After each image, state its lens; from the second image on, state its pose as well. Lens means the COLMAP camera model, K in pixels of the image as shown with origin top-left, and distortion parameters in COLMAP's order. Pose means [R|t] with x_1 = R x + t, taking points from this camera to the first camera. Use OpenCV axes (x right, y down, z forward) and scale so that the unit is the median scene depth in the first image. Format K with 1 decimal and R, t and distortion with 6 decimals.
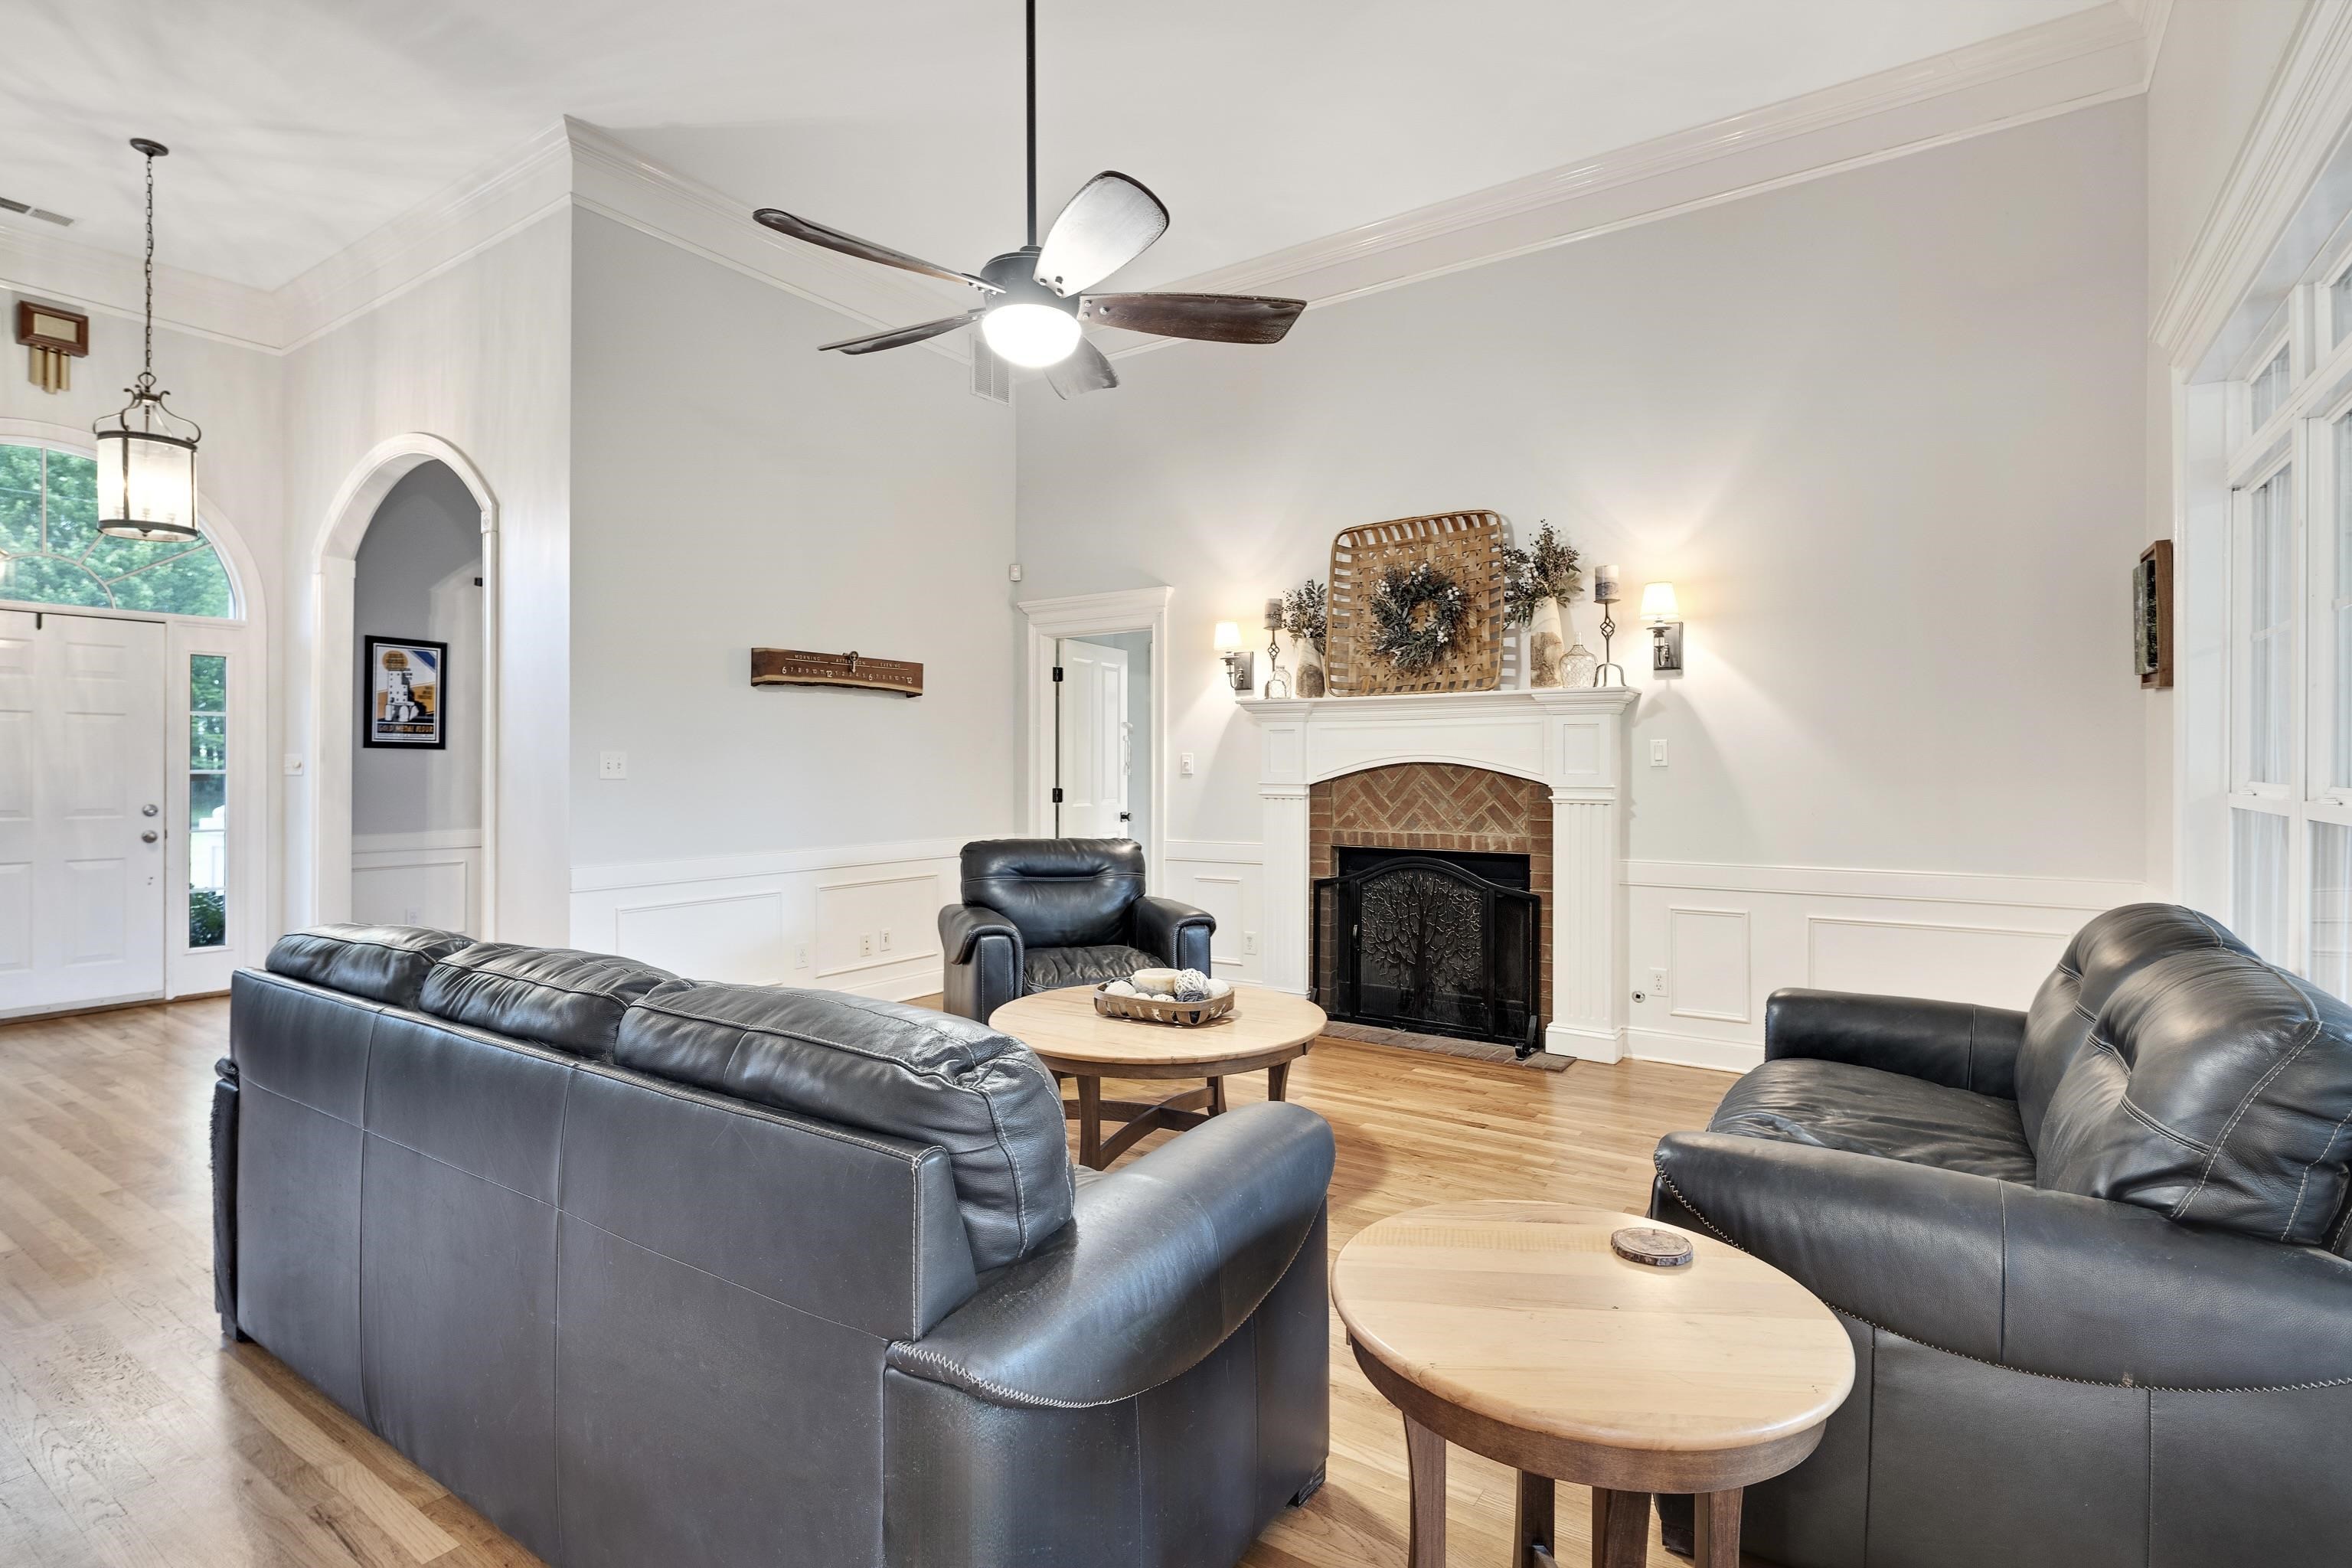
lens RADIAL K [[1138.5, 0, 1163.6], [0, 1138.5, 763.7], [0, 0, 1]] dist [0.009314, -0.004157]
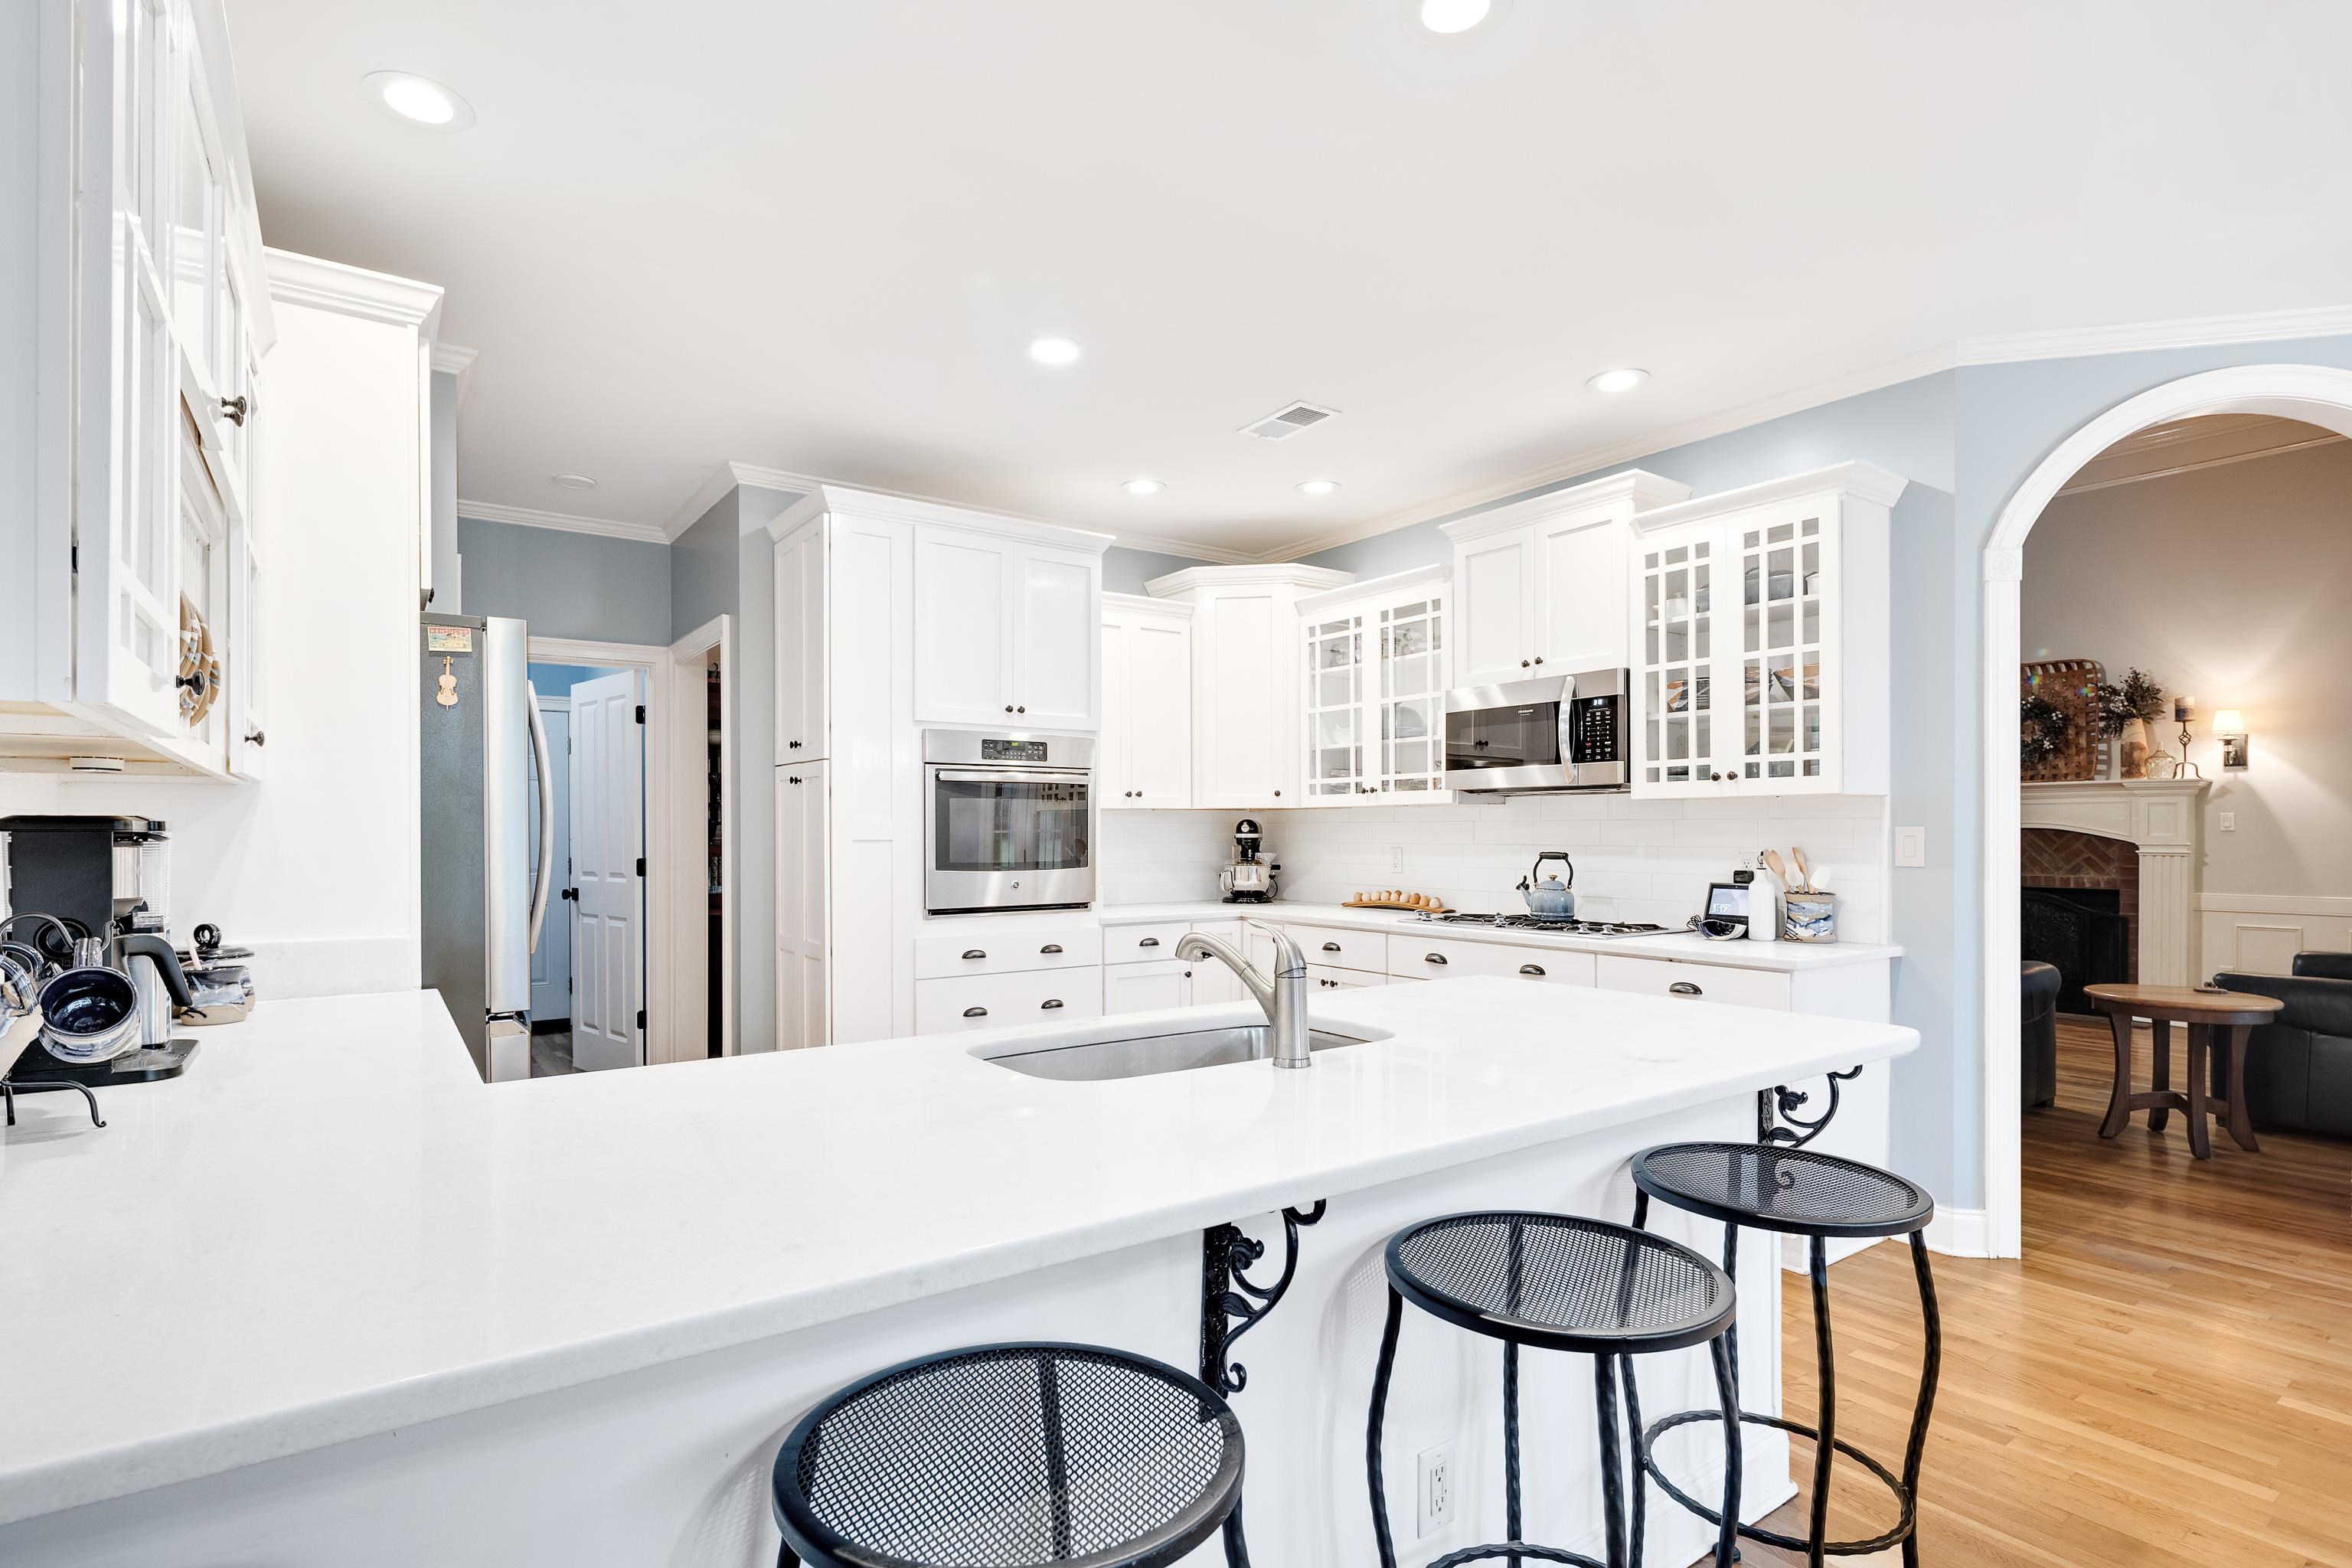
lens RADIAL K [[1138.5, 0, 1167.6], [0, 1138.5, 831.8], [0, 0, 1]] dist [0.009314, -0.004157]
pose [[0.937812, 0.003246, -0.347129, -0.320388], [-0.002002, 0.999990, 0.003944, 0.000000], [0.347138, -0.003004, 0.937809, -0.818183]]
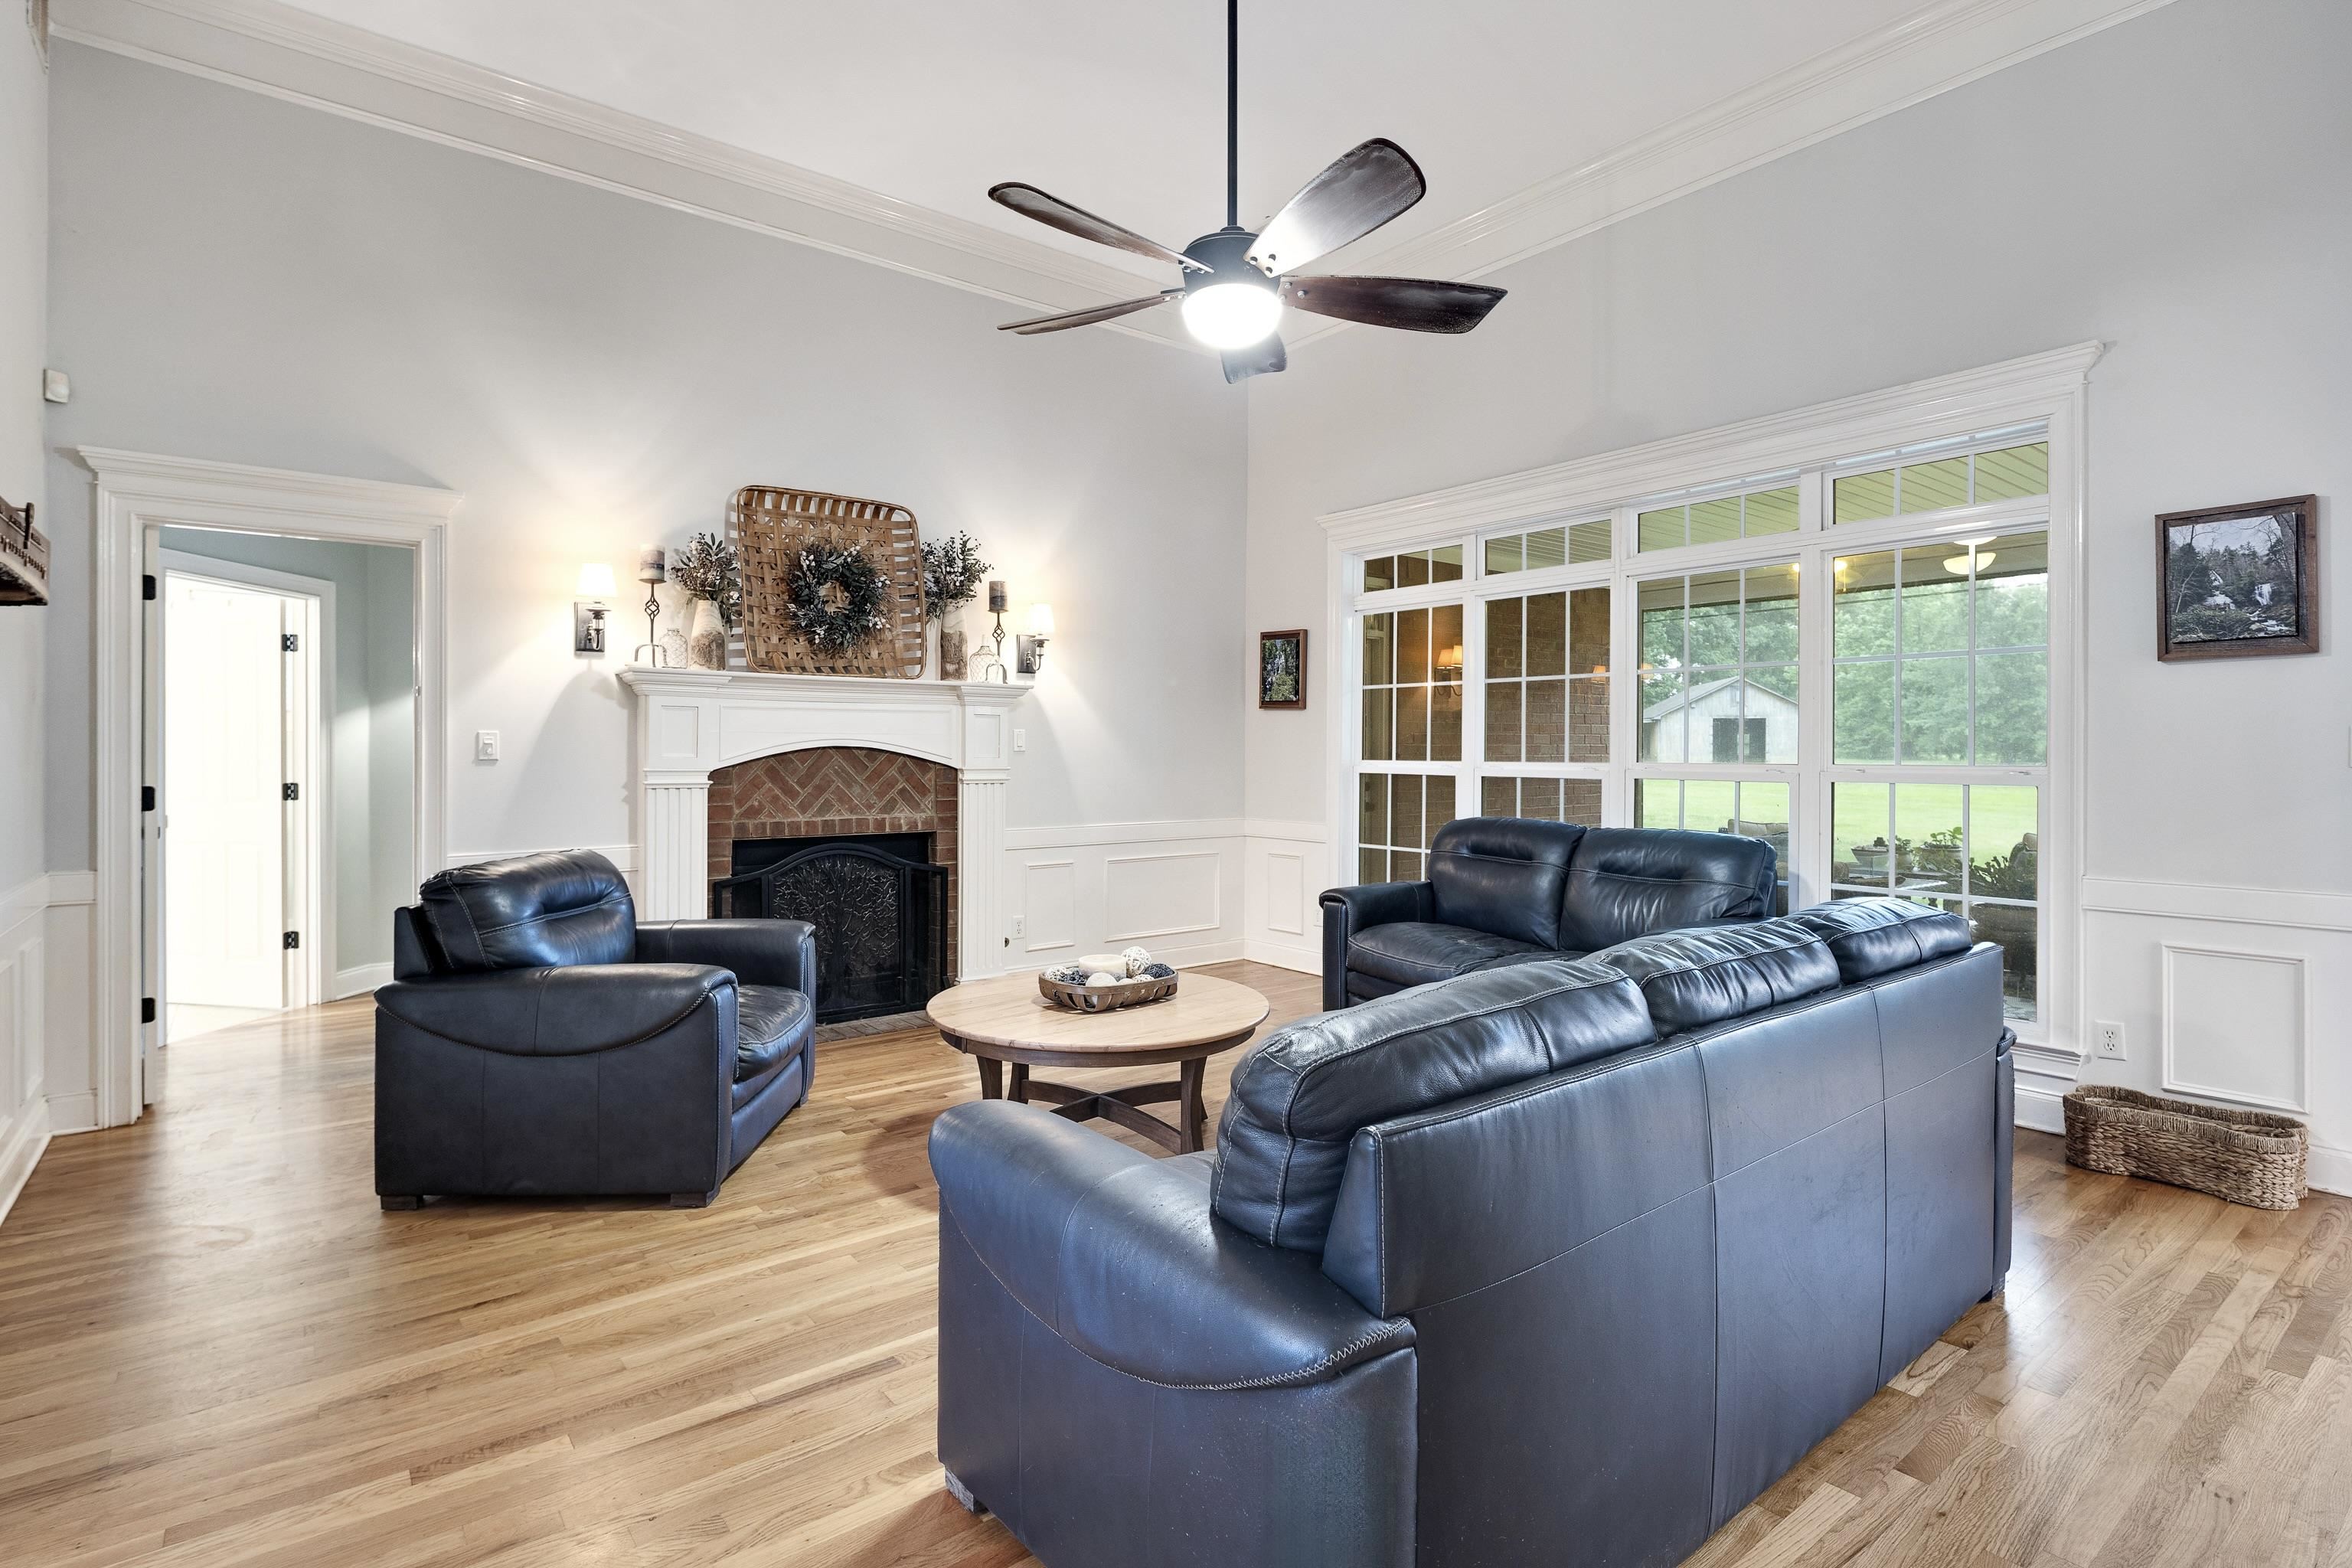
lens RADIAL K [[1138.5, 0, 1170.5], [0, 1138.5, 750.0], [0, 0, 1]] dist [0.009314, -0.004157]
pose [[0.304429, 0.002706, 0.952531, -0.634906], [-0.003793, 0.999991, -0.001628, 0.002504], [-0.952528, -0.003118, 0.304436, 0.441062]]
